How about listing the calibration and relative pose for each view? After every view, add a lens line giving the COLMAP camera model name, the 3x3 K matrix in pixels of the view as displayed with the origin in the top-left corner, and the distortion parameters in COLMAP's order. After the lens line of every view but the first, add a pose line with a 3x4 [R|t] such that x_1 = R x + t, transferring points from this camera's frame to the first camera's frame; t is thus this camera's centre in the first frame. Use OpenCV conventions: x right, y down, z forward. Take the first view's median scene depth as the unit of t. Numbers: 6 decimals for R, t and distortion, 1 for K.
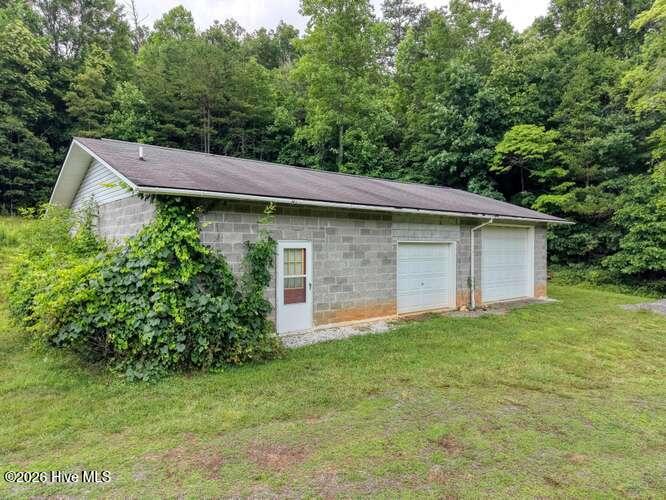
lens RADIAL K [[446.8, 0, 333.0], [0, 446.8, 250.0], [0, 0, 1]] dist [0.008147, -0.000708]
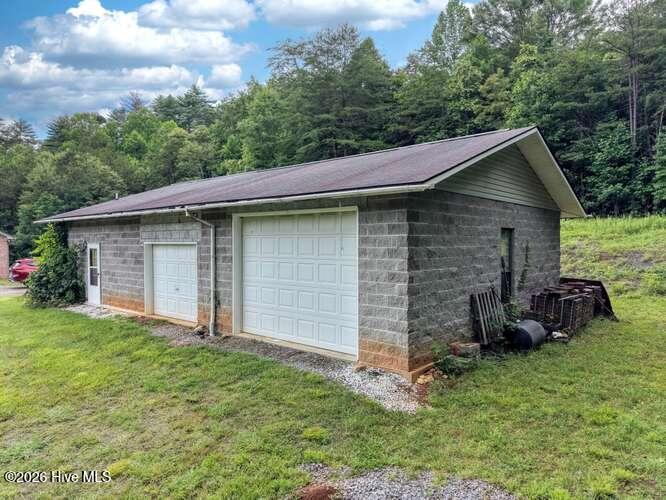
lens RADIAL K [[446.8, 0, 333.0], [0, 446.8, 250.0], [0, 0, 1]] dist [0.008147, -0.000708]
pose [[0.190221, 0.013303, -0.981651, 0.918997], [-0.008943, 0.999890, 0.011818, -0.014156], [0.981701, 0.006531, 0.190319, 0.903915]]
